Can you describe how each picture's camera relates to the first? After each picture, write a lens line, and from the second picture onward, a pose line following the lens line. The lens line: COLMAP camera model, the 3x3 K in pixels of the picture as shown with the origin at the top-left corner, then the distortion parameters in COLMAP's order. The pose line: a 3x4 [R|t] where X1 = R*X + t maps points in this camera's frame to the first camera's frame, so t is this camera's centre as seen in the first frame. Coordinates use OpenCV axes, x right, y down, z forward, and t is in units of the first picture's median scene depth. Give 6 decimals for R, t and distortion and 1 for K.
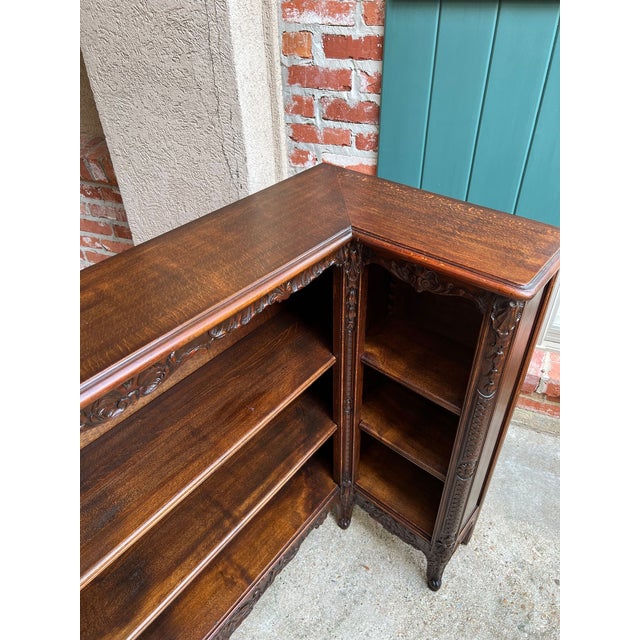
lens RADIAL K [[484.0, 0, 321.8], [0, 484.0, 317.1], [0, 0, 1]] dist [0.045666, -0.054803]
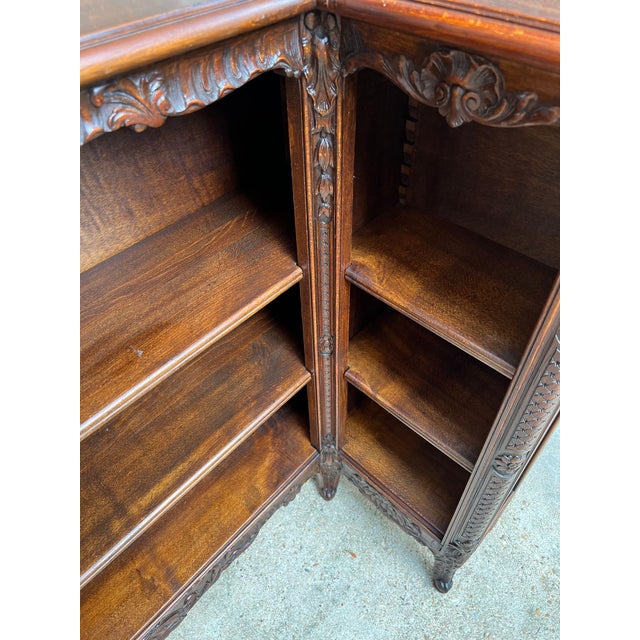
lens RADIAL K [[484.0, 0, 324.3], [0, 484.0, 316.7], [0, 0, 1]] dist [0.045666, -0.054803]
pose [[0.998564, 0.037670, -0.038086, 0.072602], [-0.031239, 0.987068, 0.157229, 0.042392], [0.043516, -0.155813, 0.986828, 0.365960]]
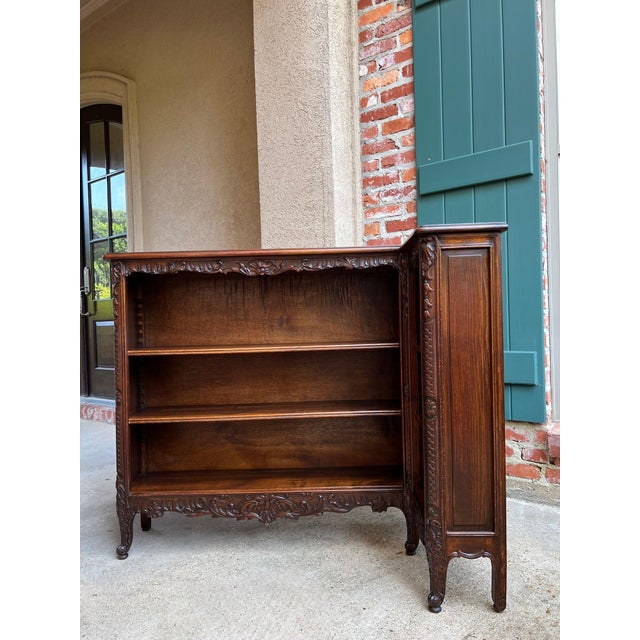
lens RADIAL K [[478.1, 0, 322.8], [0, 478.1, 326.5], [0, 0, 1]] dist [0.059148, -0.063736]
pose [[0.972657, -0.005430, -0.232182, 0.202341], [-0.130637, 0.813782, -0.566297, 0.851537], [0.192020, 0.581145, 0.790822, -0.263480]]
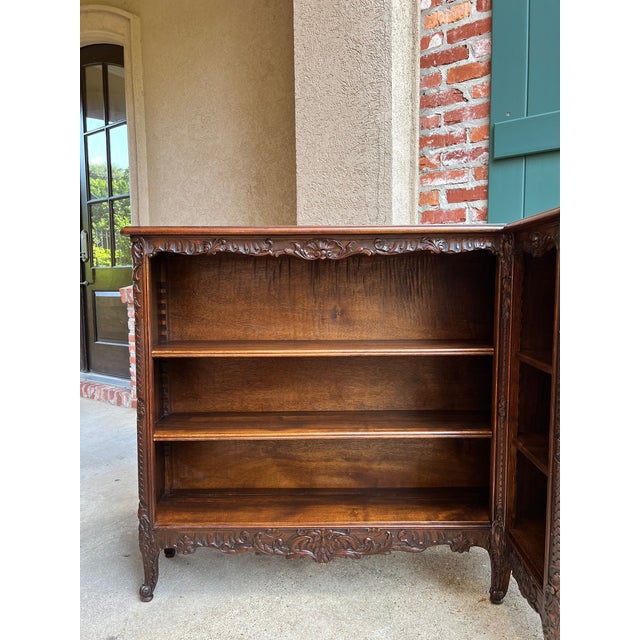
lens RADIAL K [[478.1, 0, 322.7], [0, 478.1, 323.4], [0, 0, 1]] dist [0.059148, -0.063736]
pose [[0.975666, 0.029922, -0.217211, -0.039026], [-0.139765, 0.848168, -0.510957, 0.658061], [0.168943, 0.528881, 0.831711, -0.122624]]
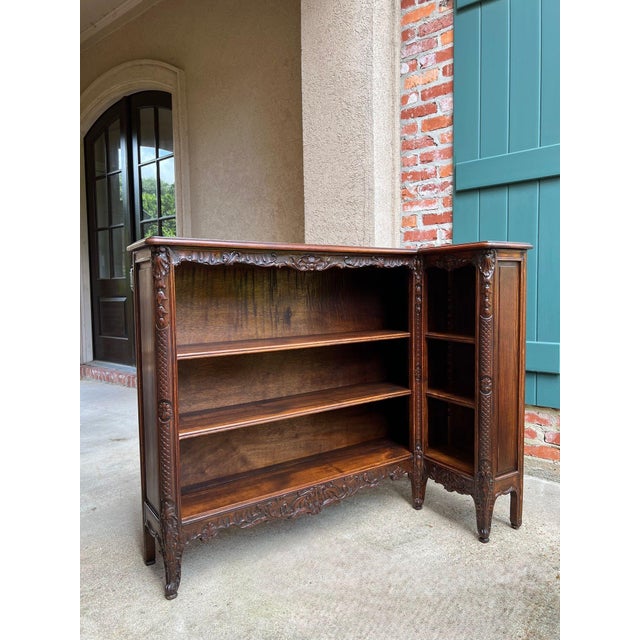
lens RADIAL K [[478.1, 0, 327.2], [0, 478.1, 319.4], [0, 0, 1]] dist [0.059148, -0.063736]
pose [[0.957616, 0.024184, -0.287033, 0.211434], [-0.176526, 0.836695, -0.518441, 0.885193], [0.227621, 0.547135, 0.805501, -0.428445]]
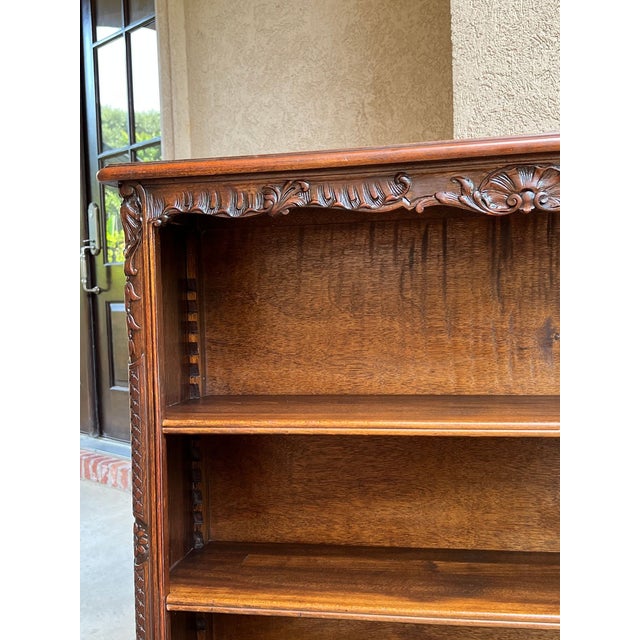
lens RADIAL K [[791.5, 0, 320.5], [0, 791.5, 320.7], [0, 0, 1]] dist [0.073343, 0.000000]
pose [[0.910304, 0.004841, -0.413912, -0.133915], [-0.233703, 0.831332, -0.504252, 0.518419], [0.341658, 0.555755, 0.757896, 0.088245]]
